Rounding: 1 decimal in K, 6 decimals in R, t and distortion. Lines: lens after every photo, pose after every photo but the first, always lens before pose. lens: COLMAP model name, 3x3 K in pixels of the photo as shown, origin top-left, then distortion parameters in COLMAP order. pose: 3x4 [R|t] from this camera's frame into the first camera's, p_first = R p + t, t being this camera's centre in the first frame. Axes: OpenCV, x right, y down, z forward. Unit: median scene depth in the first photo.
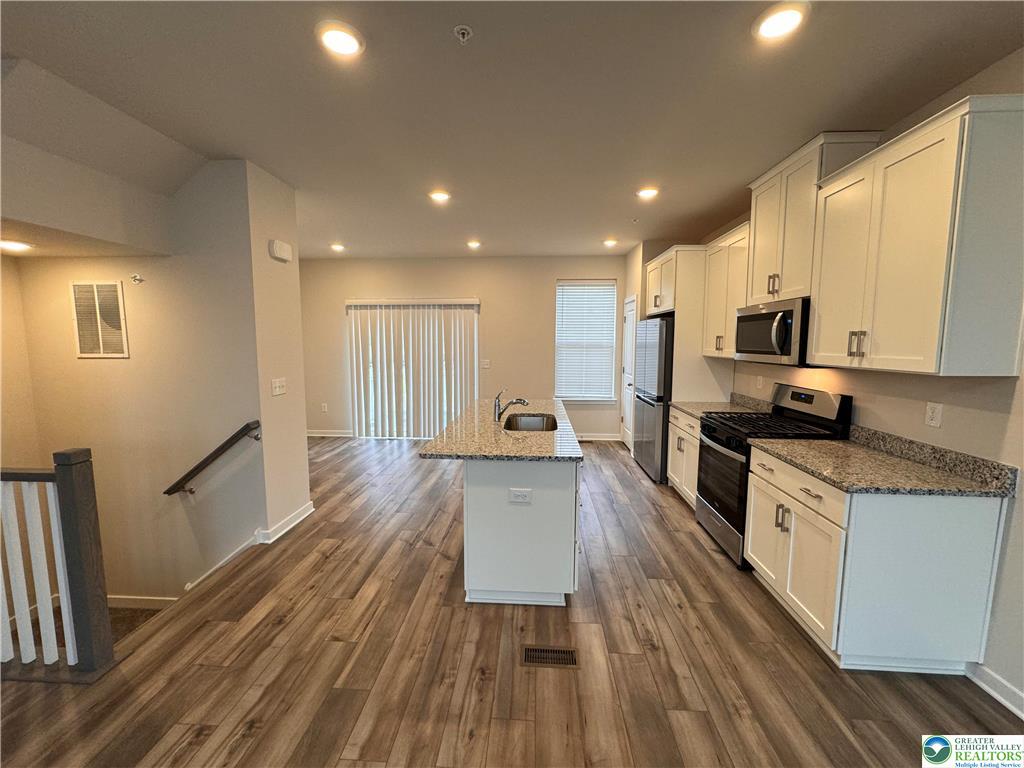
lens RADIAL K [[407.1, 0, 512.1], [0, 407.1, 382.0], [0, 0, 1]] dist [-0.003117, 0.000044]
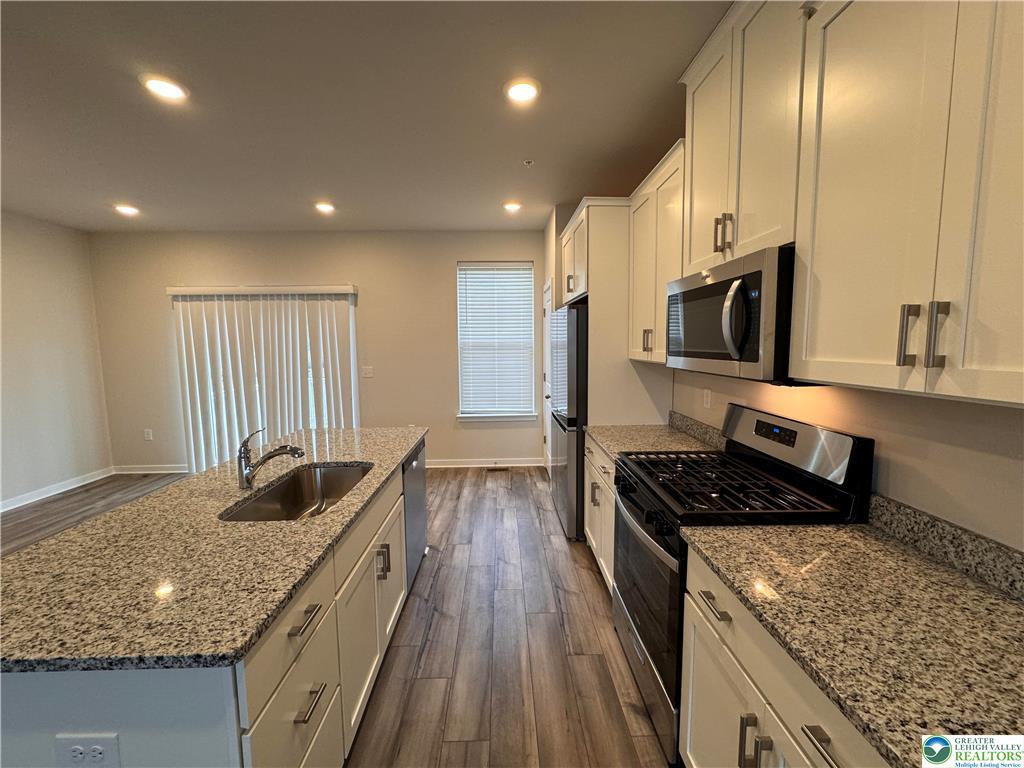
lens RADIAL K [[407.1, 0, 511.4], [0, 407.1, 382.2], [0, 0, 1]] dist [-0.003117, 0.000044]
pose [[0.996155, -0.019822, 0.085333, 0.300183], [0.020010, 0.999799, -0.001343, -0.040460], [-0.085289, 0.003046, 0.996352, 0.467915]]
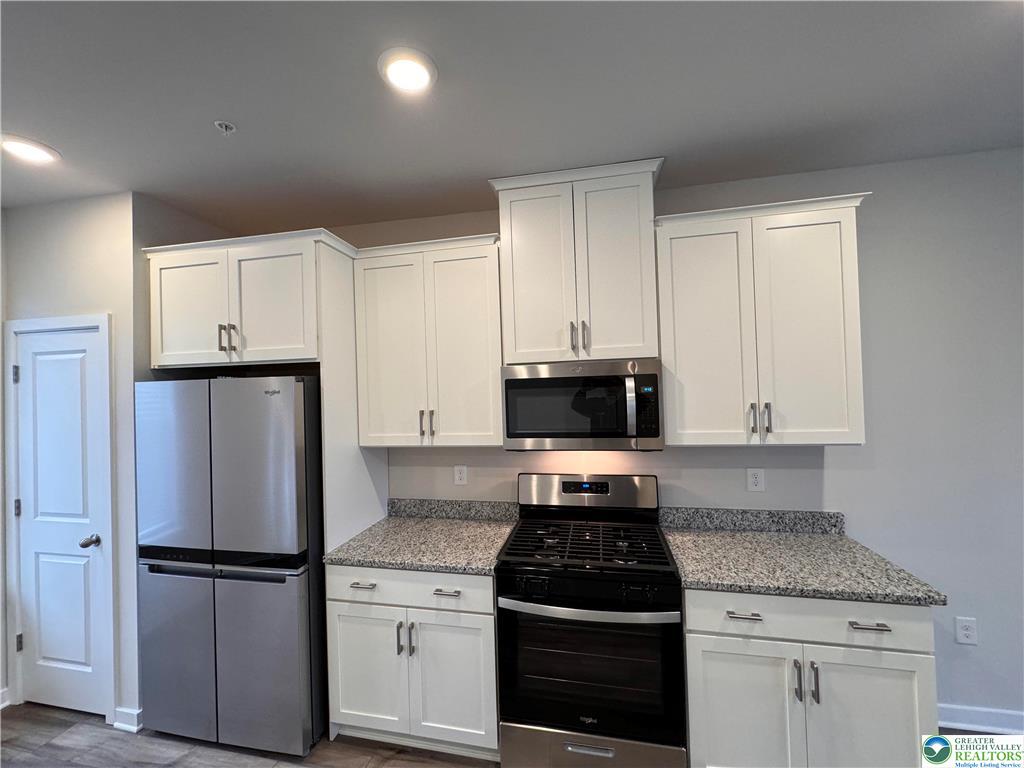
lens RADIAL K [[407.1, 0, 510.7], [0, 407.1, 381.0], [0, 0, 1]] dist [-0.003117, 0.000044]
pose [[0.147629, 0.010619, 0.988986, -0.060653], [0.128796, 0.991221, -0.029868, -0.157091], [-0.980621, 0.131786, 0.144965, 1.021193]]
